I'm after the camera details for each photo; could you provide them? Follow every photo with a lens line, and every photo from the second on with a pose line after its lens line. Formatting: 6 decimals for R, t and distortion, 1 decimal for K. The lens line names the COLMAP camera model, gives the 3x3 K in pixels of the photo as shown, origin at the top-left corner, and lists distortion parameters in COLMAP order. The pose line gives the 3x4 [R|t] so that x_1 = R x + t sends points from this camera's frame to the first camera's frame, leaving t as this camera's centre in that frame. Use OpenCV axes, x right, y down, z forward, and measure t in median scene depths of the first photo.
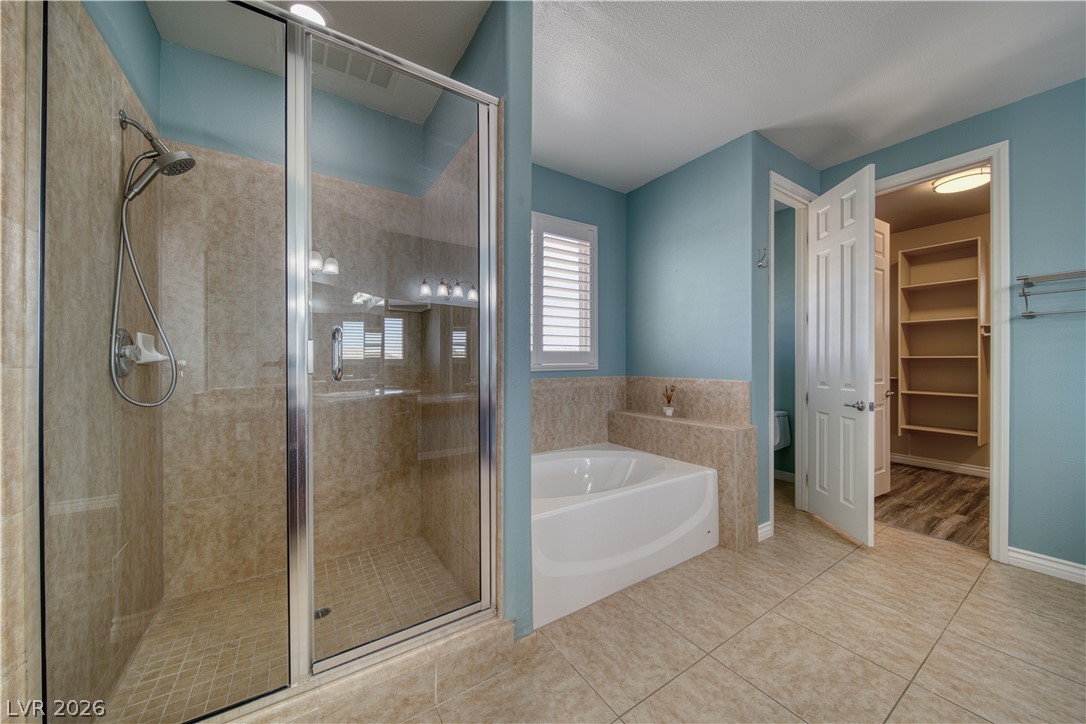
lens RADIAL K [[379.9, 0, 542.5], [0, 379.9, 361.0], [0, 0, 1]] dist [-0.003183, -0.000320]
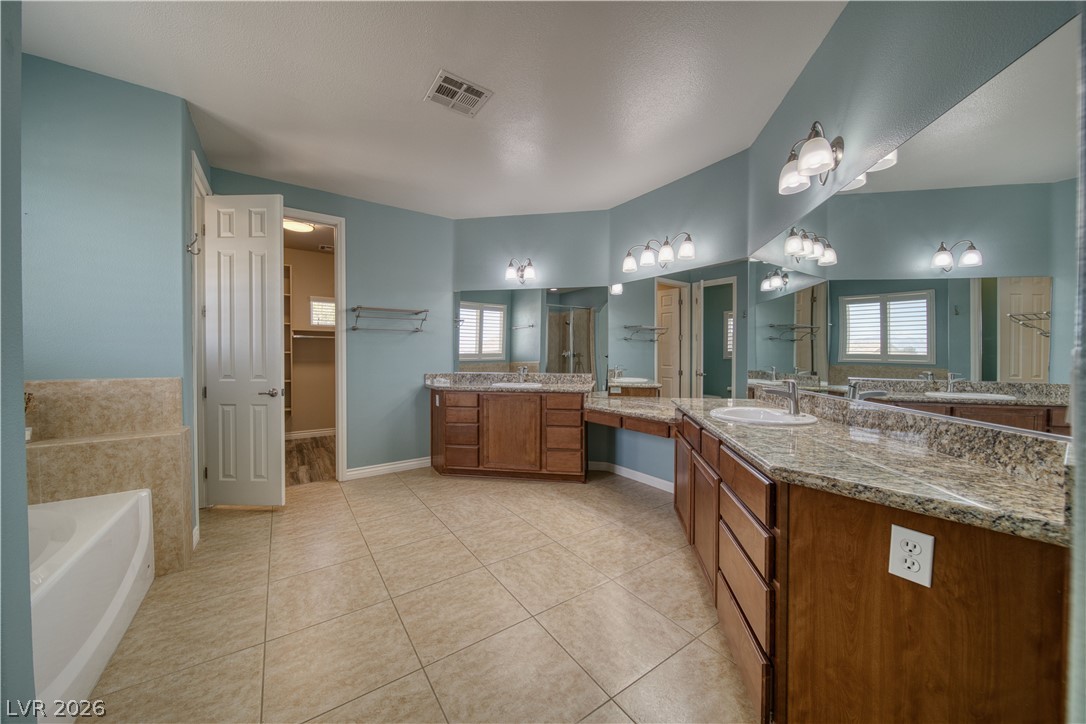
lens RADIAL K [[379.9, 0, 542.5], [0, 379.9, 361.0], [0, 0, 1]] dist [-0.003183, -0.000320]
pose [[-0.018907, -0.012840, 0.999739, -0.370928], [-0.002744, 0.999914, 0.012790, 0.000089], [-0.999817, -0.002502, -0.018941, 0.172469]]
